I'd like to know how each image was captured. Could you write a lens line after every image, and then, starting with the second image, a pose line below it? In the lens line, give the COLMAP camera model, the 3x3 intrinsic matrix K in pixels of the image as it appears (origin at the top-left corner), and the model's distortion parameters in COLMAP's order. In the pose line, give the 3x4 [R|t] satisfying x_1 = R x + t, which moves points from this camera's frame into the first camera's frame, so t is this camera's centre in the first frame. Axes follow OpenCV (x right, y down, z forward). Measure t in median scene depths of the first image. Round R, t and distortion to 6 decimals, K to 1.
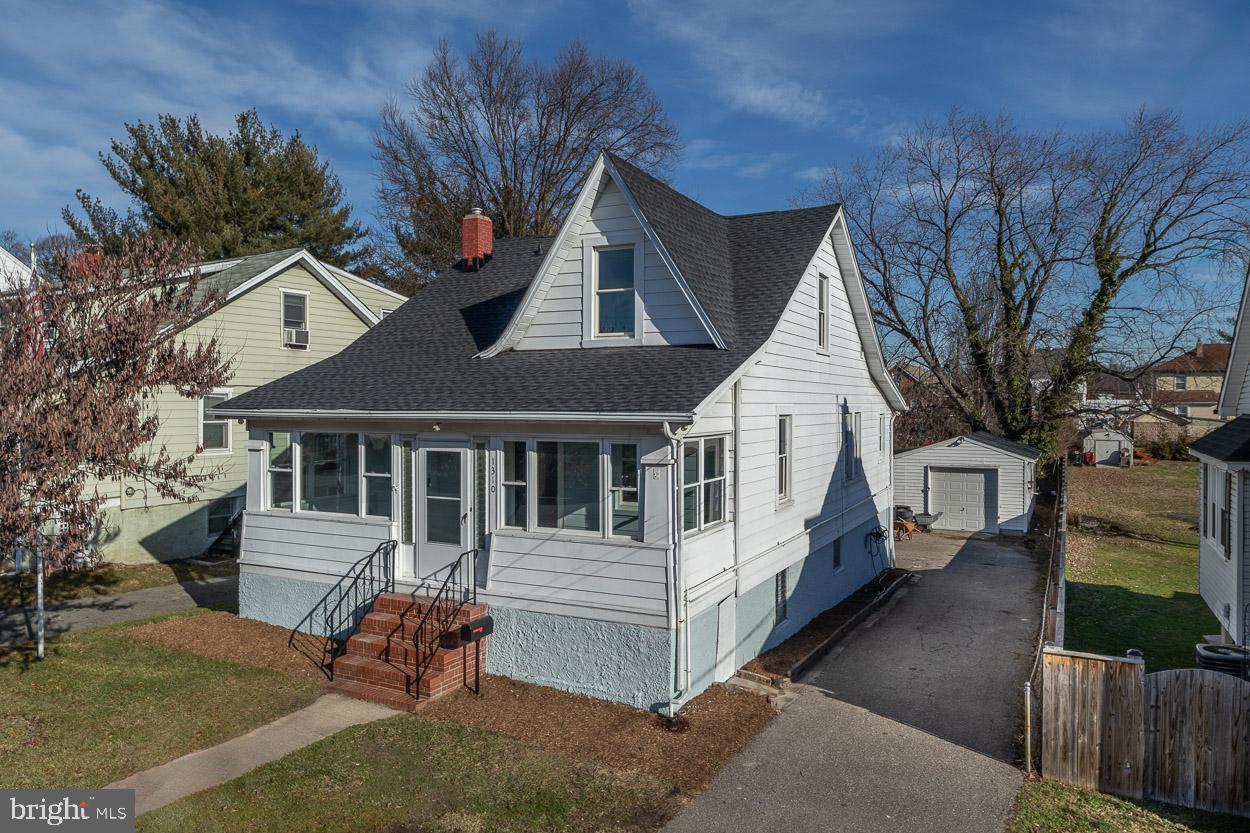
lens RADIAL K [[854.5, 0, 625.2], [0, 854.5, 415.5], [0, 0, 1]] dist [0.002518, 0.000601]
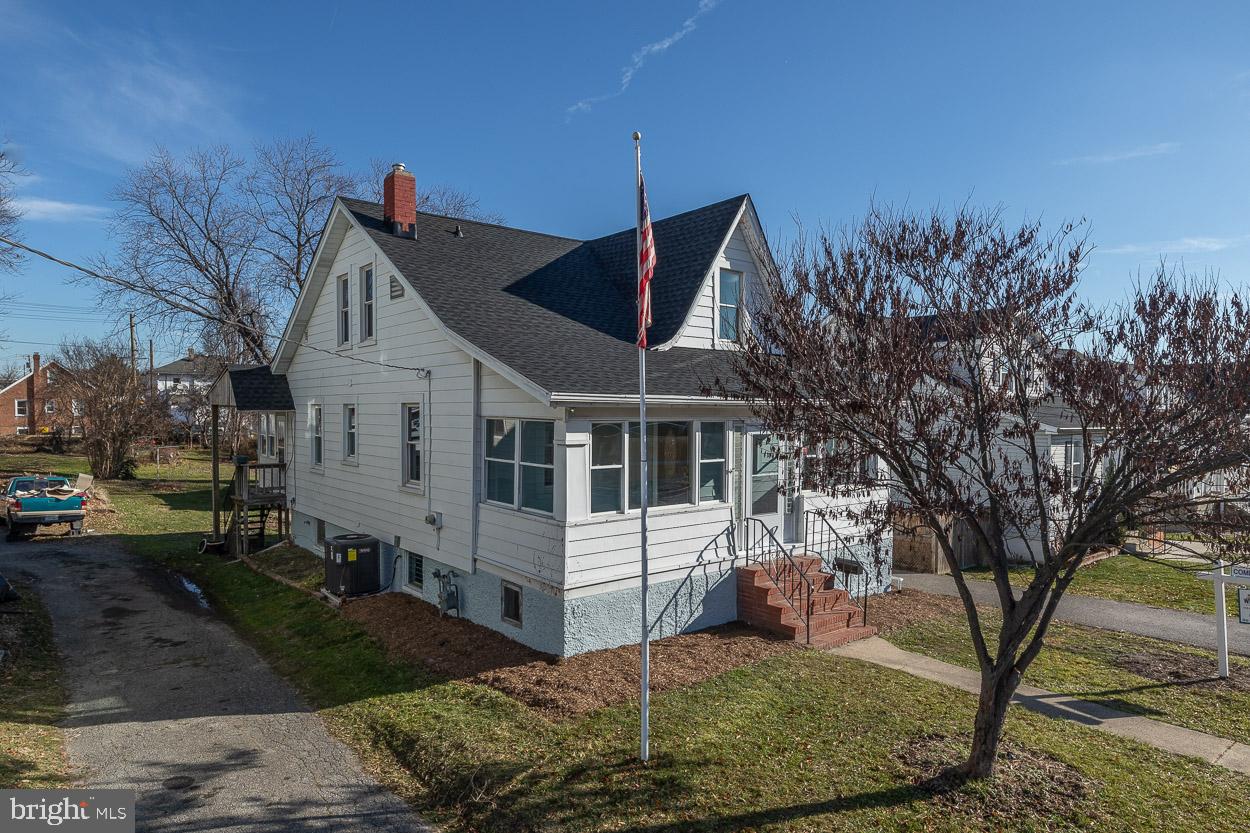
lens RADIAL K [[751.2, 0, 623.3], [0, 751.2, 413.6], [0, 0, 1]] dist [-0.004931, -0.000599]
pose [[0.415582, -0.008526, 0.909516, -1.142050], [0.012918, 0.999911, 0.003471, 0.008201], [-0.909464, 0.010307, 0.415655, 0.710078]]
